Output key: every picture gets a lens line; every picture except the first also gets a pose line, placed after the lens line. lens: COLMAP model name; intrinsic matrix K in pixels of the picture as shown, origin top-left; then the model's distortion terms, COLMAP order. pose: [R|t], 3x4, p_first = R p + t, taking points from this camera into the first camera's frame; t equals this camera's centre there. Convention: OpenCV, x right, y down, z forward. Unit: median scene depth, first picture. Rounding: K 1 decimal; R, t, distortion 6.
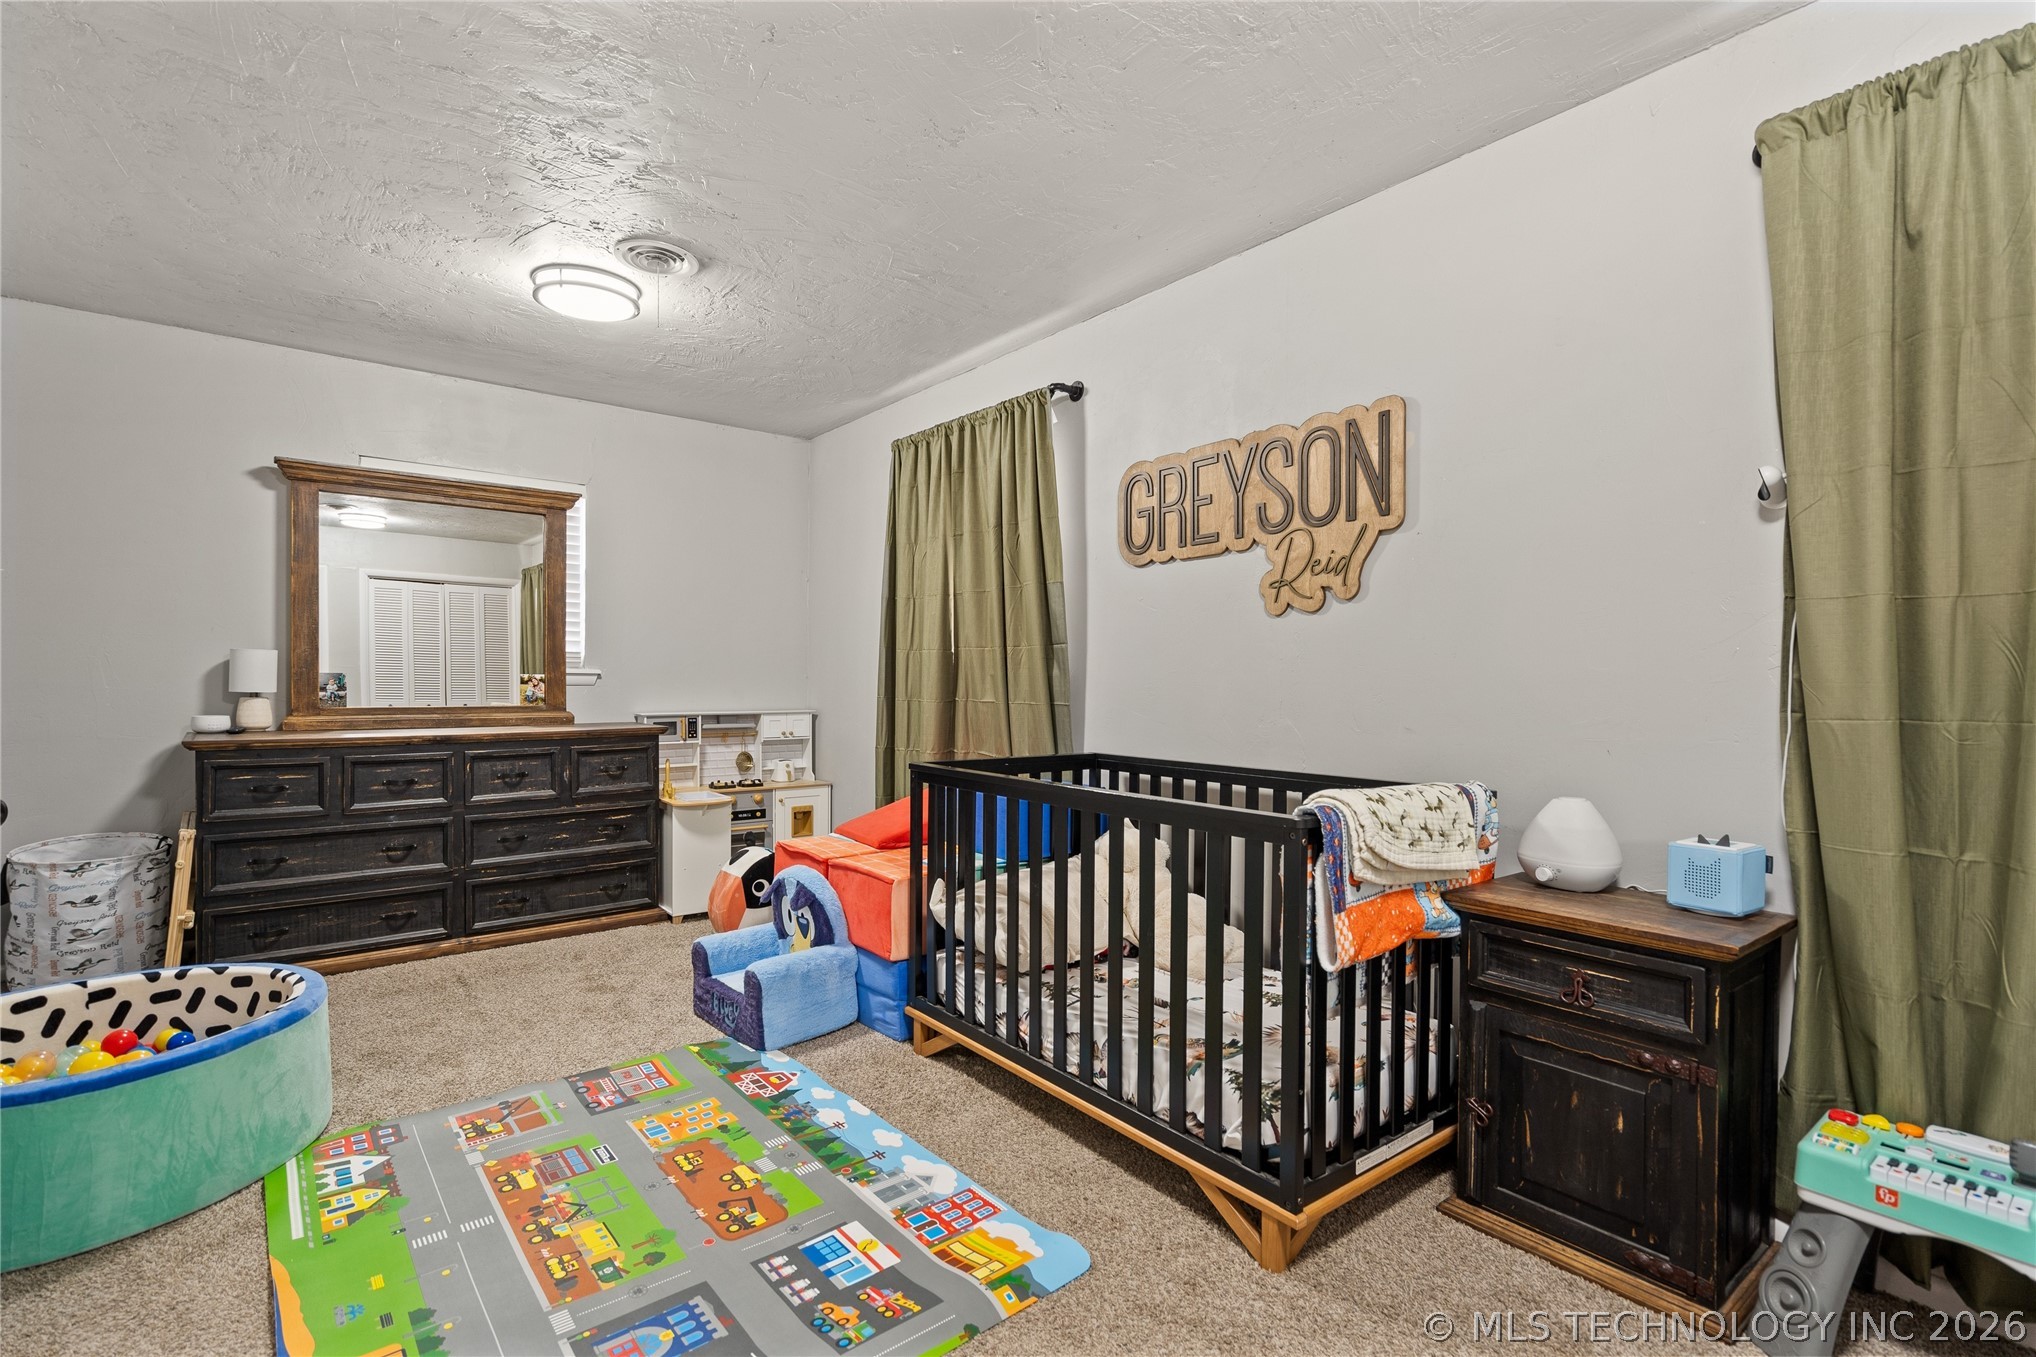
lens RADIAL K [[938.2, 0, 1014.8], [0, 938.2, 689.9], [0, 0, 1]] dist [-0.005136, 0.003032]
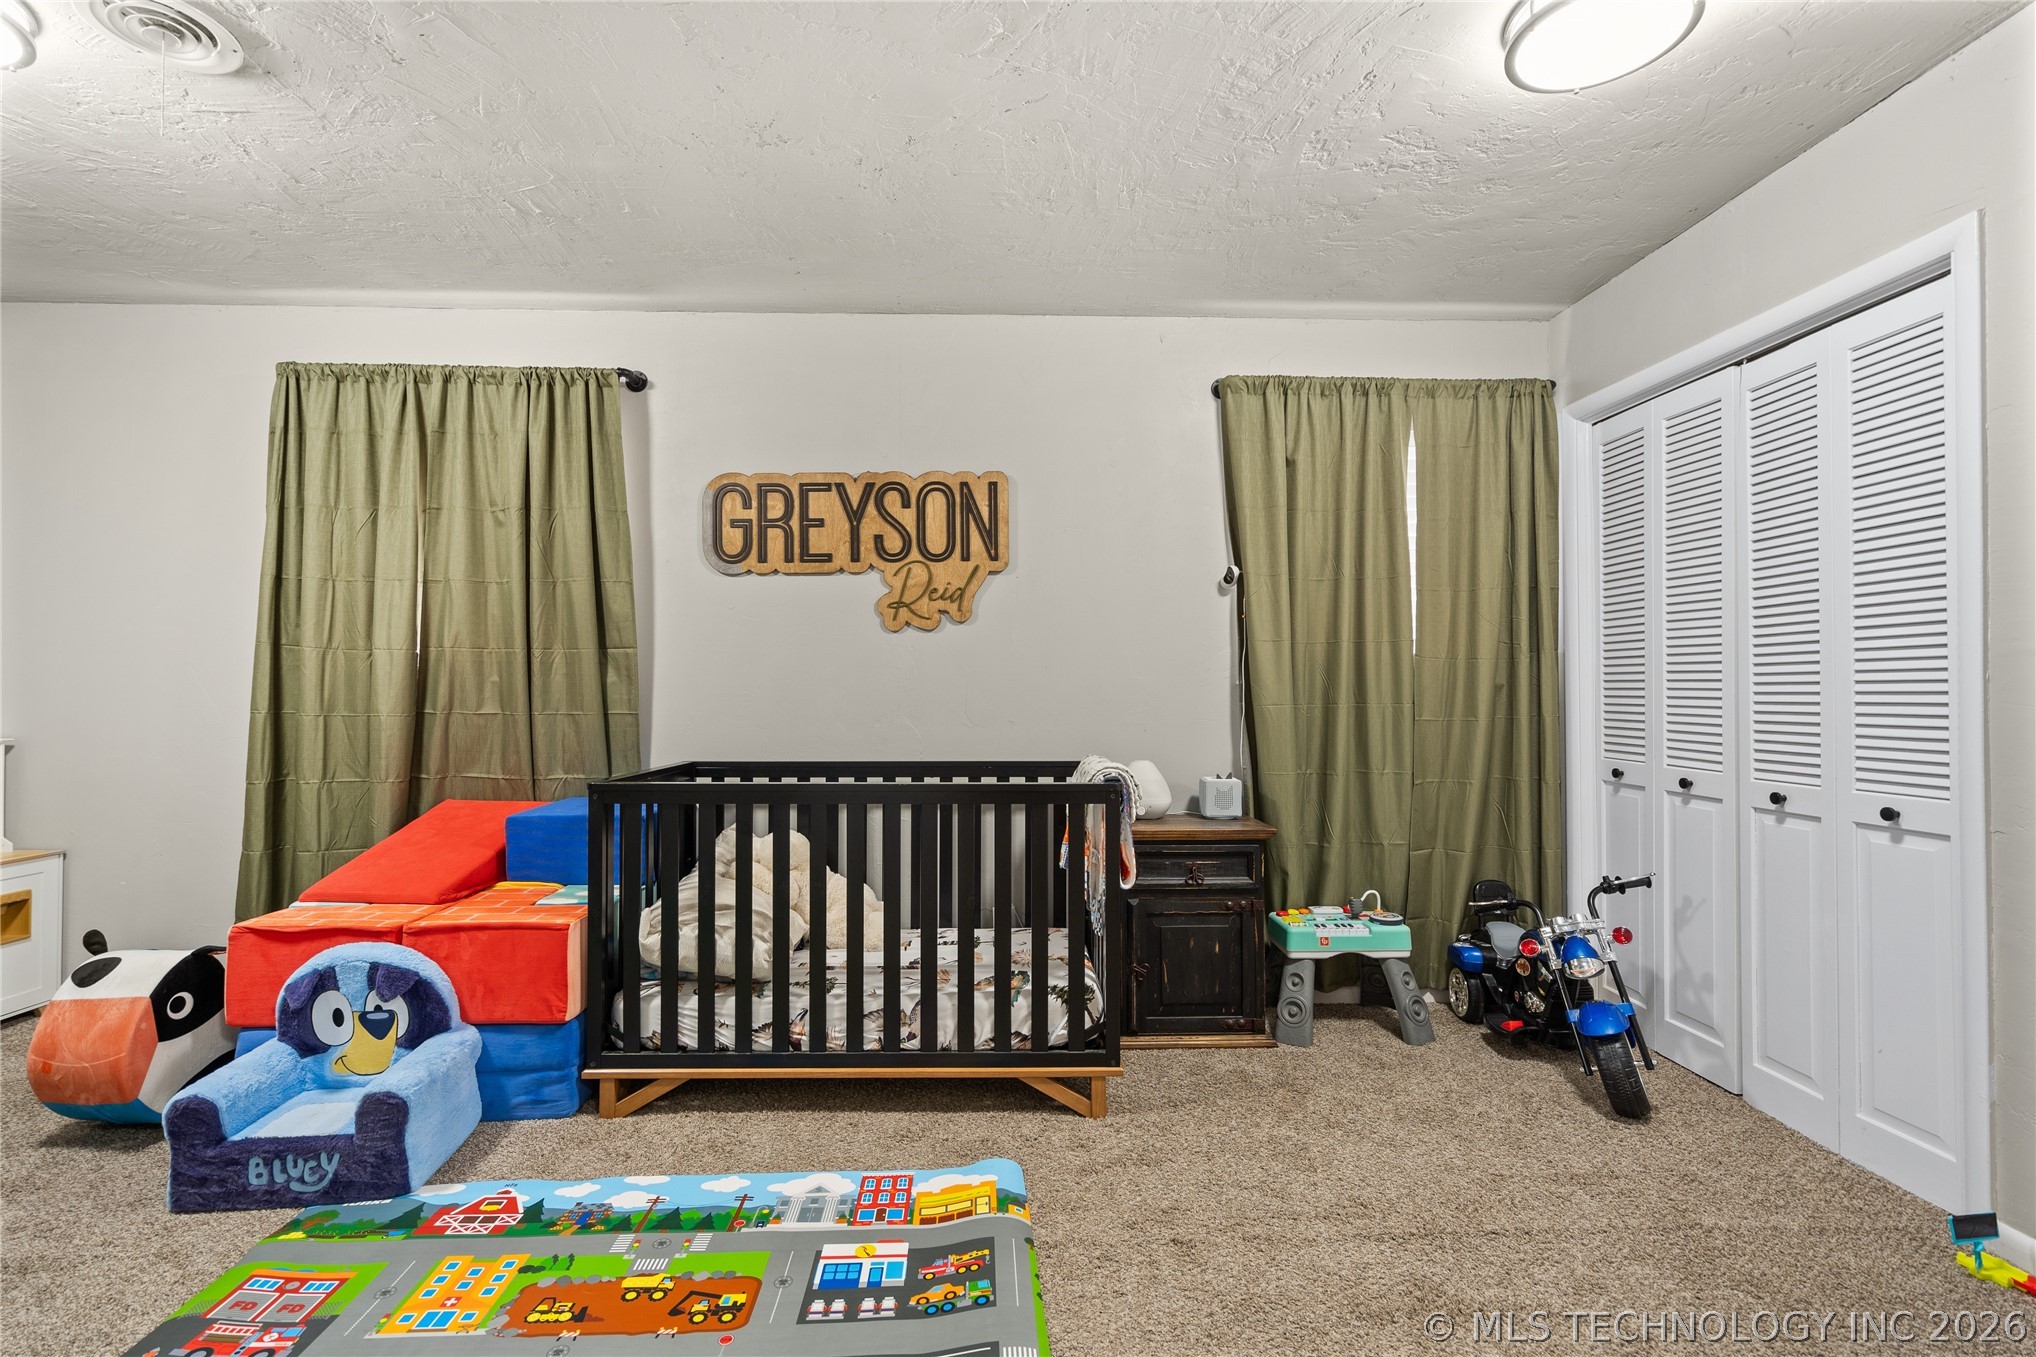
lens RADIAL K [[938.2, 0, 1007.7], [0, 938.2, 673.9], [0, 0, 1]] dist [-0.005136, 0.003032]
pose [[0.597050, 0.006718, 0.802176, -0.638960], [0.013419, 0.999741, -0.018359, -0.002129], [-0.802092, 0.021726, 0.596806, 0.196383]]
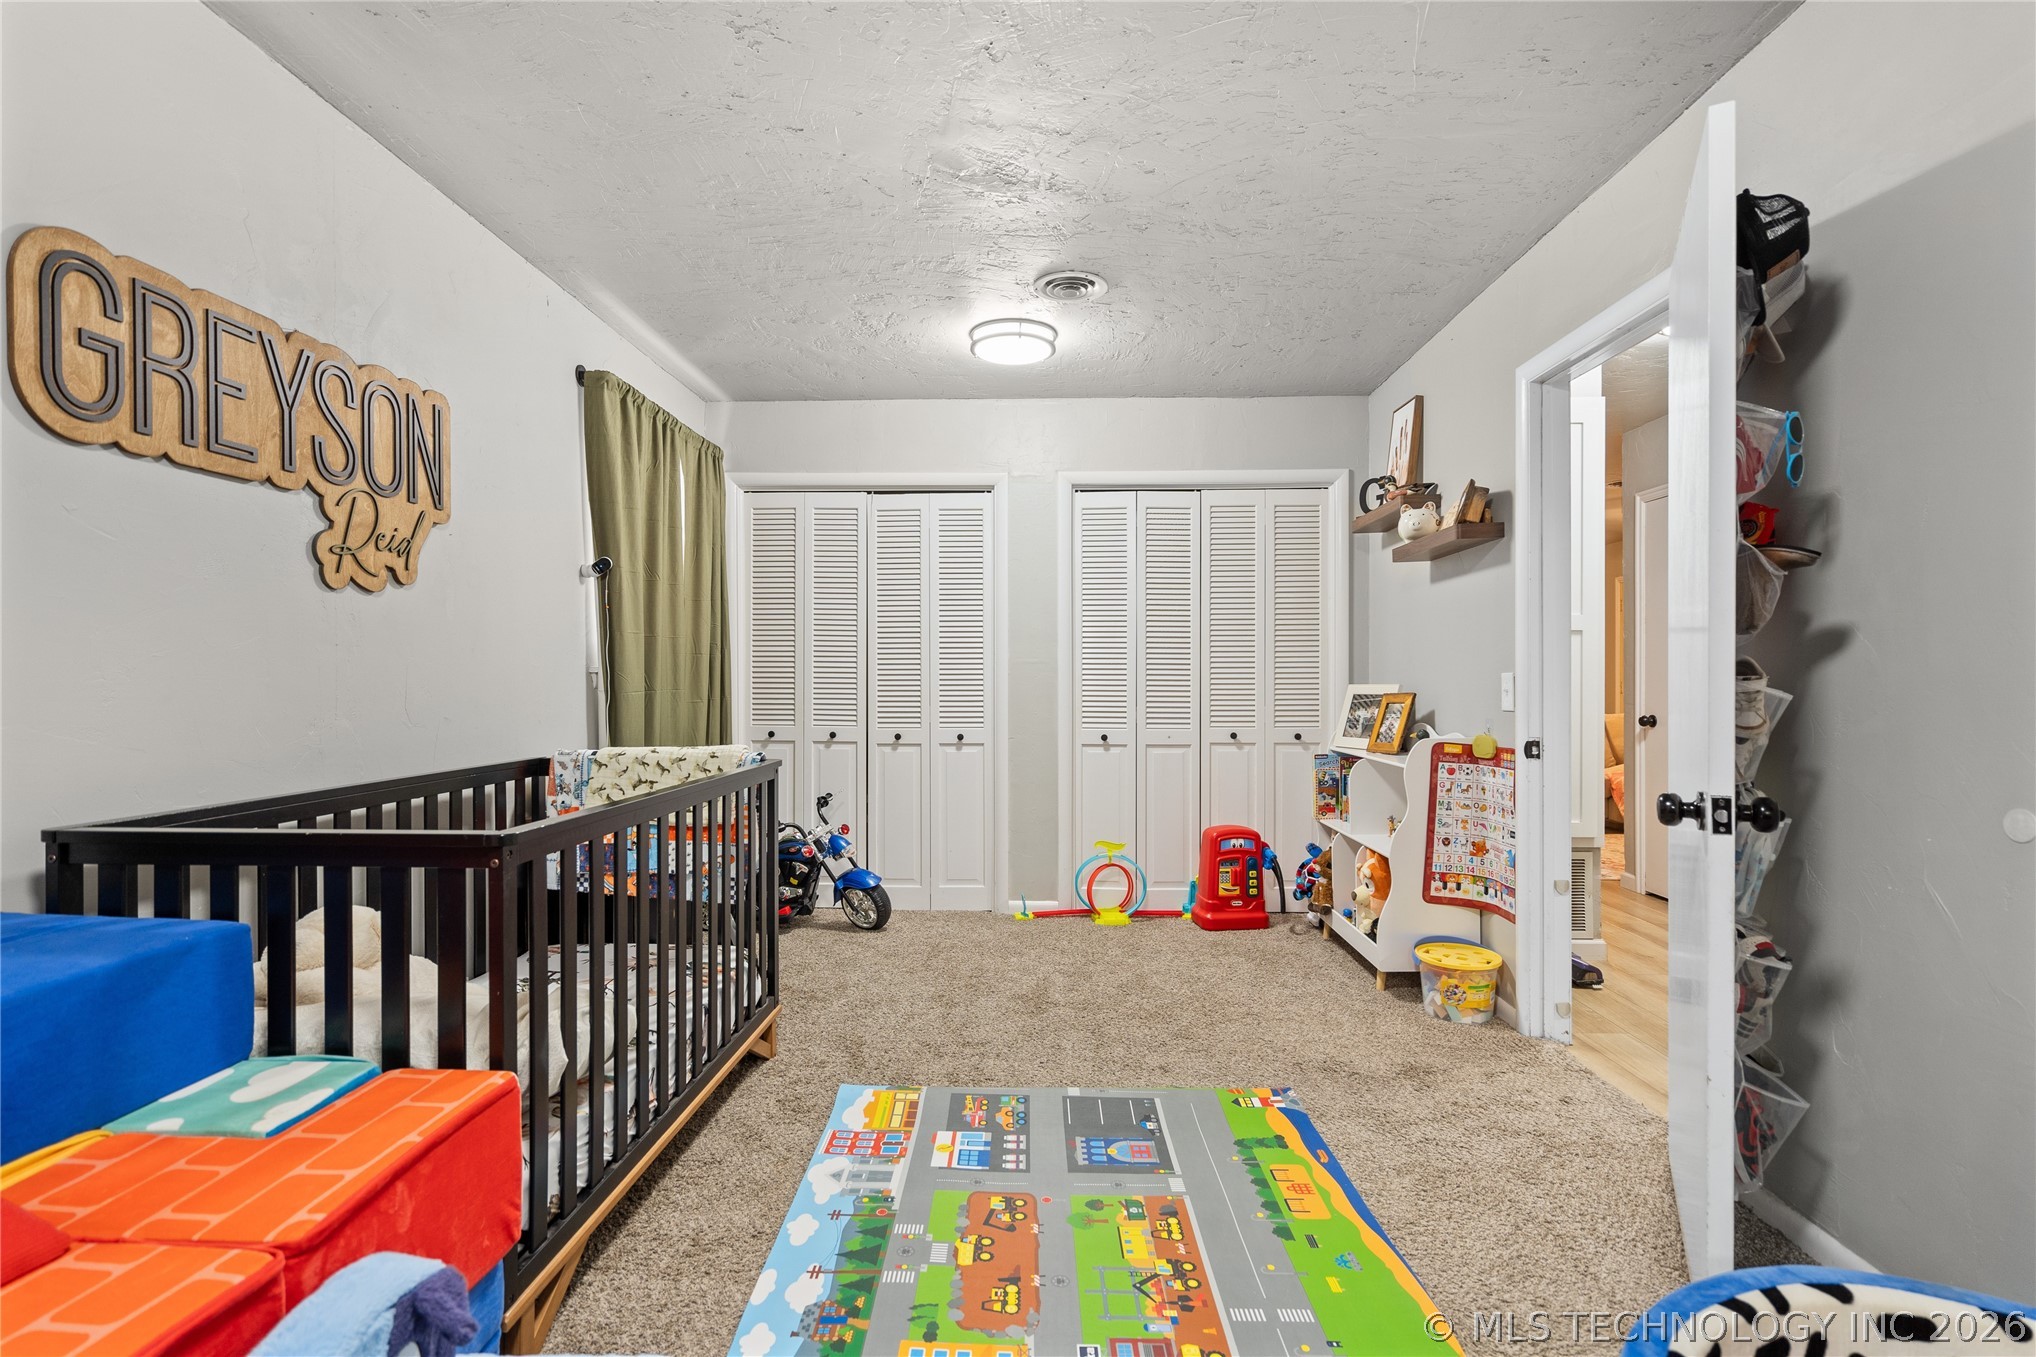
lens RADIAL K [[938.2, 0, 1032.1], [0, 938.2, 678.7], [0, 0, 1]] dist [-0.005136, 0.003032]
pose [[-0.771936, -0.005670, 0.635676, -0.729853], [0.003361, 0.999910, 0.012999, -0.014076], [-0.635692, 0.012171, -0.771847, 1.348341]]
